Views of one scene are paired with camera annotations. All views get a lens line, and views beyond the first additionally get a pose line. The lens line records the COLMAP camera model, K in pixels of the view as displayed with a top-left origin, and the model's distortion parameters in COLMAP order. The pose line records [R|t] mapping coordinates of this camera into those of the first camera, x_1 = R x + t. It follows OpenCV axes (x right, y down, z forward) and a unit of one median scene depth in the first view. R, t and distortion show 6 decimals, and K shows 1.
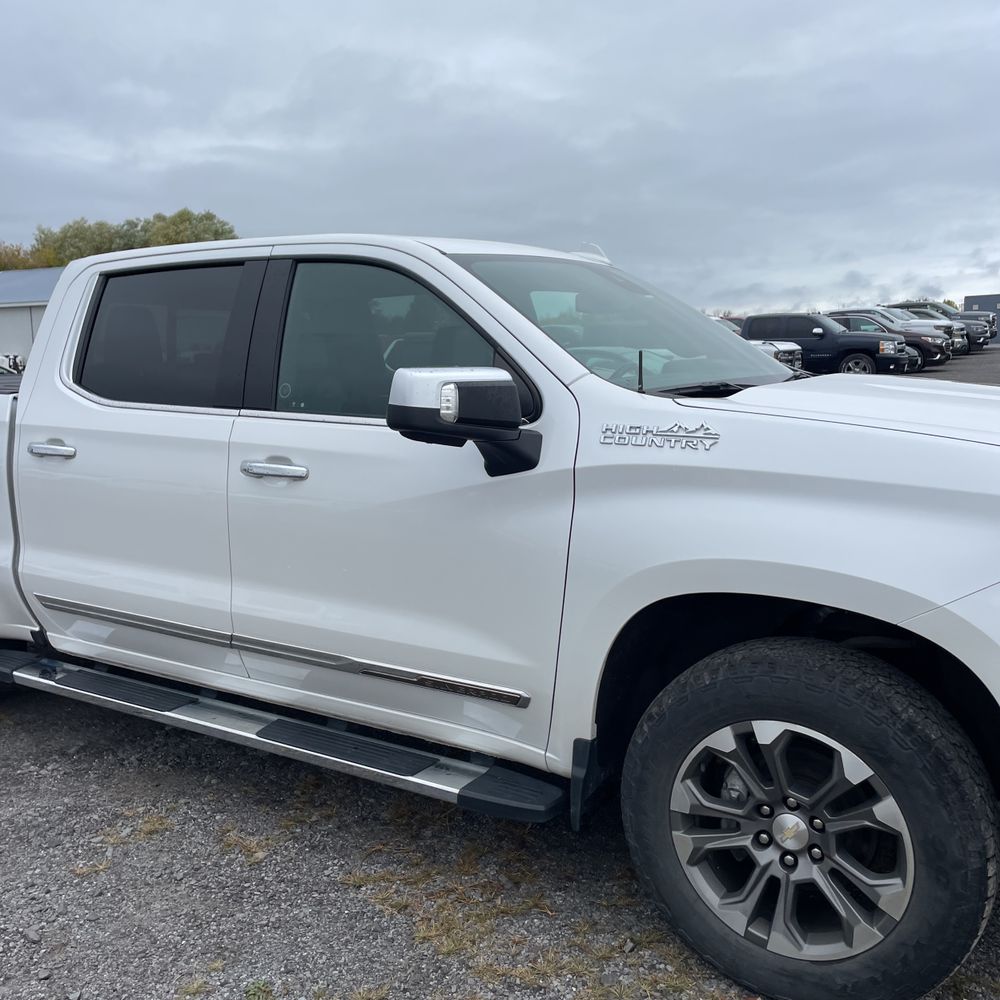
lens RADIAL K [[1007.2, 0, 501.0], [0, 1007.2, 484.2], [0, 0, 1]] dist [0.093634, -0.132148]
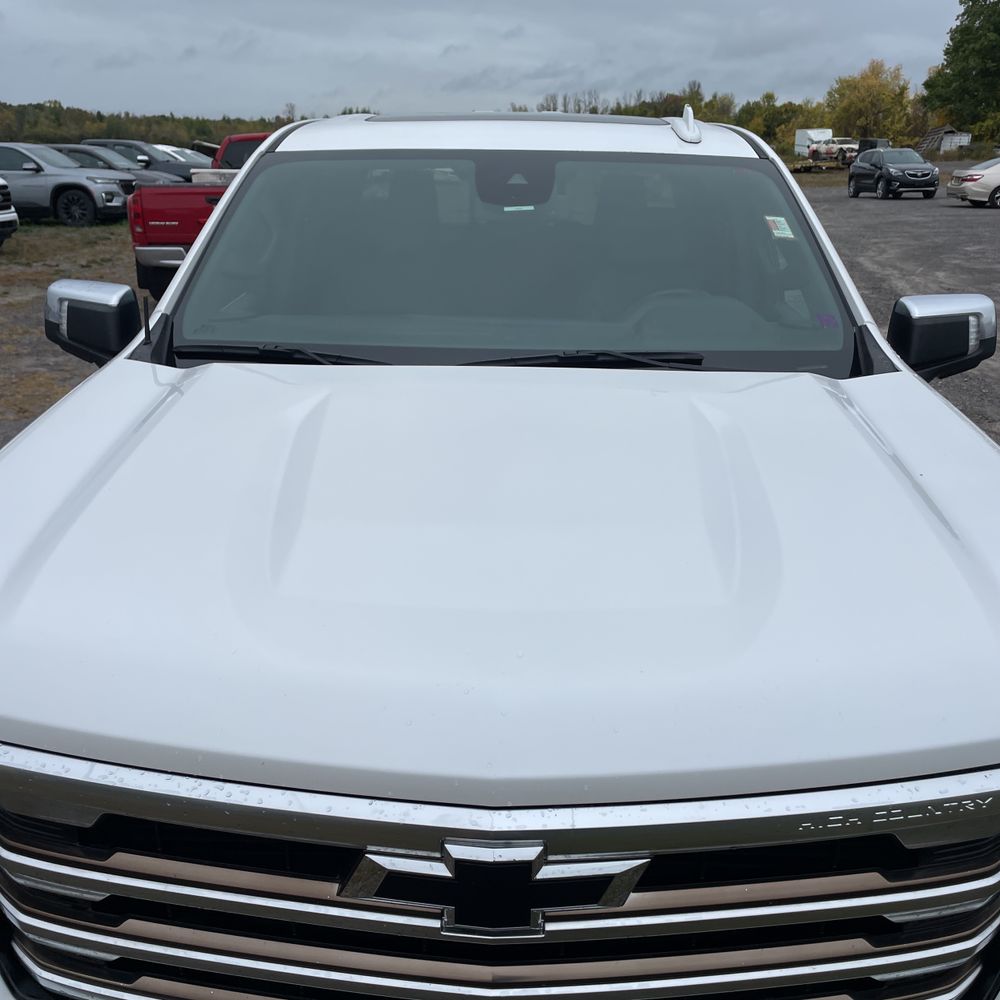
lens RADIAL K [[1008.2, 0, 501.4], [0, 1008.2, 501.9], [0, 0, 1]] dist [0.093087, -0.131549]
pose [[0.503398, 0.312694, -0.805489, 1.044750], [-0.129377, 0.948989, 0.287545, -0.252772], [0.854314, -0.040538, 0.518174, 0.784056]]
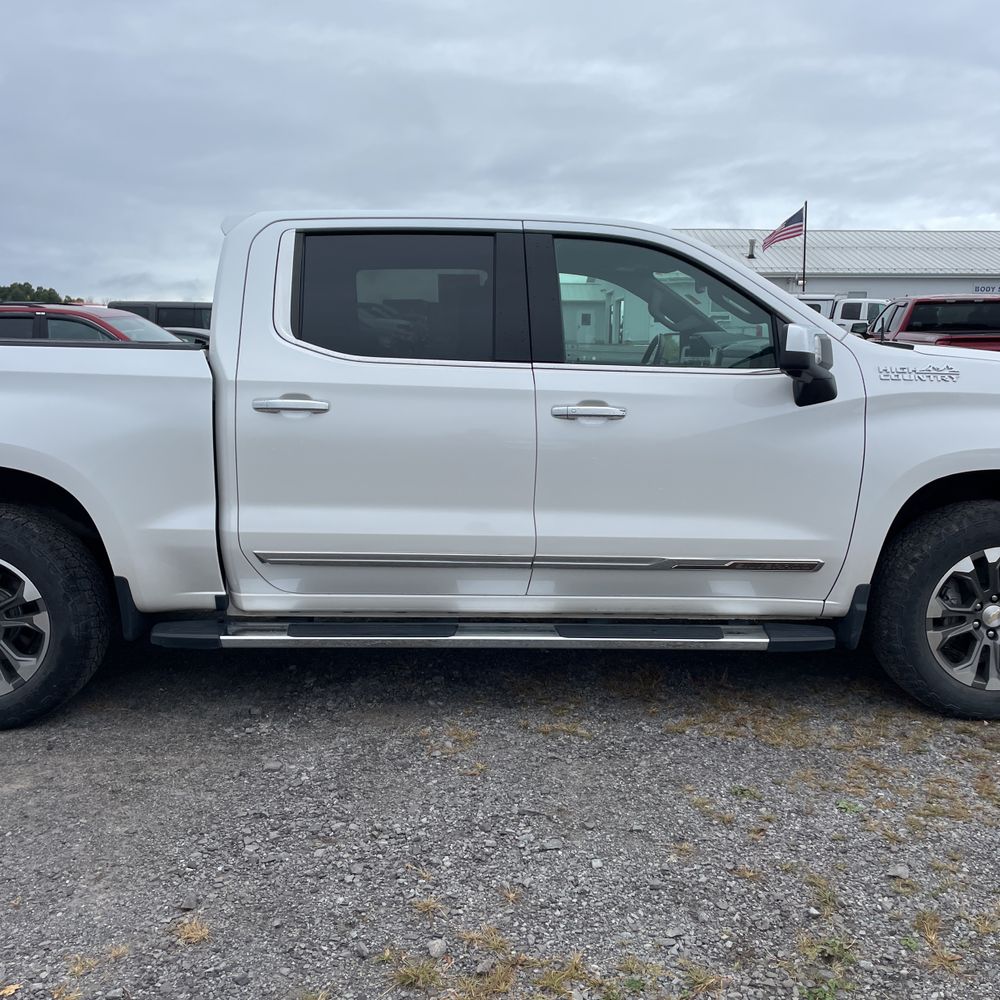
lens RADIAL K [[1001.6, 0, 516.3], [0, 1001.6, 505.5], [0, 0, 1]] dist [0.110443, -0.186981]
pose [[0.828486, -0.067748, 0.555897, -1.119612], [0.053198, 0.997687, 0.042305, 0.048733], [-0.557477, -0.005476, 0.830174, 0.066494]]
